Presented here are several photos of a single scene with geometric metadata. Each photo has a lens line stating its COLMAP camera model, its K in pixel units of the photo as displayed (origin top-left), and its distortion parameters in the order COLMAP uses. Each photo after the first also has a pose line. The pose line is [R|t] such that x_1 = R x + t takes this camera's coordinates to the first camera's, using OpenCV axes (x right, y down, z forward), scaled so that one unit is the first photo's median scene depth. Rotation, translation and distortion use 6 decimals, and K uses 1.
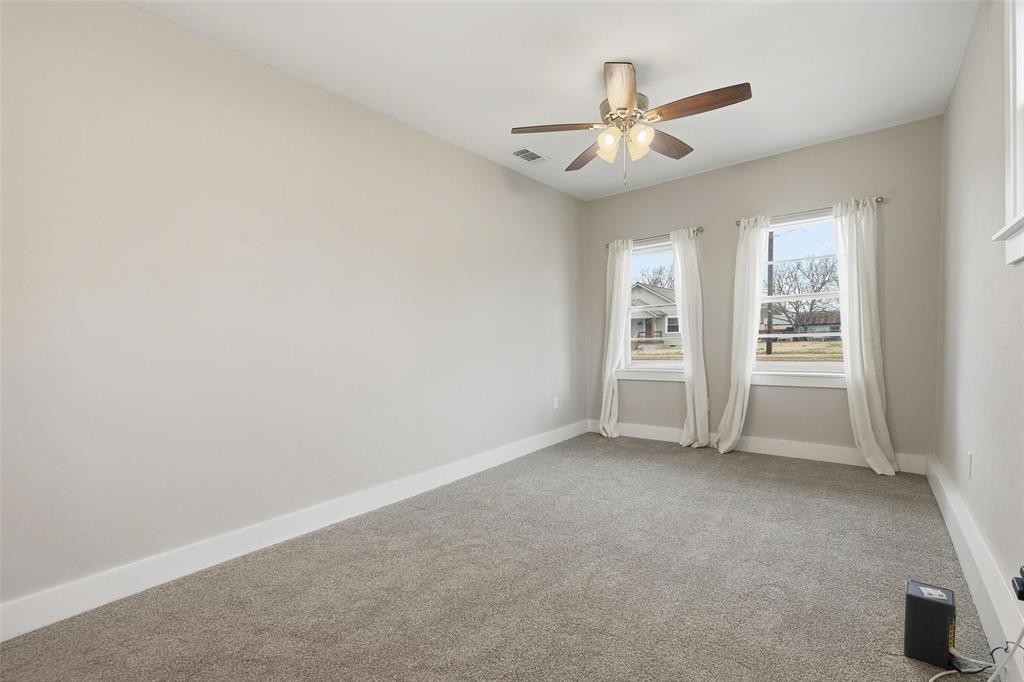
lens RADIAL K [[418.5, 0, 515.3], [0, 418.5, 339.4], [0, 0, 1]] dist [-0.009180, -0.000310]
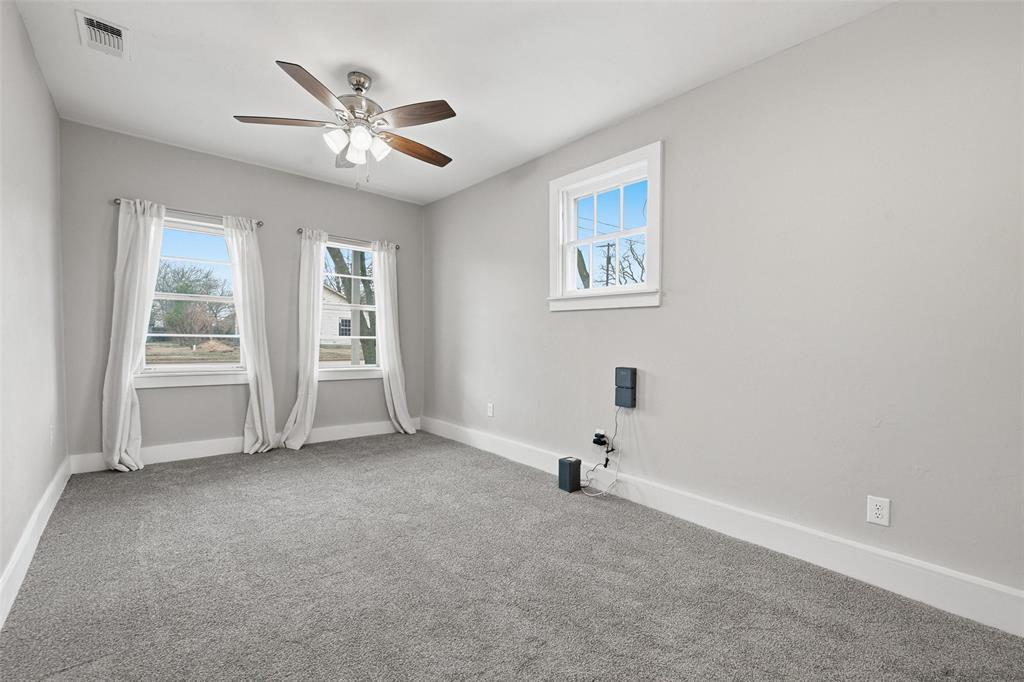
lens RADIAL K [[418.5, 0, 515.3], [0, 418.5, 339.4], [0, 0, 1]] dist [-0.009180, -0.000310]
pose [[0.221304, 0.018659, 0.975026, -0.396135], [-0.034503, 0.999341, -0.011293, -0.008822], [-0.974594, -0.031142, 0.221802, 0.232653]]
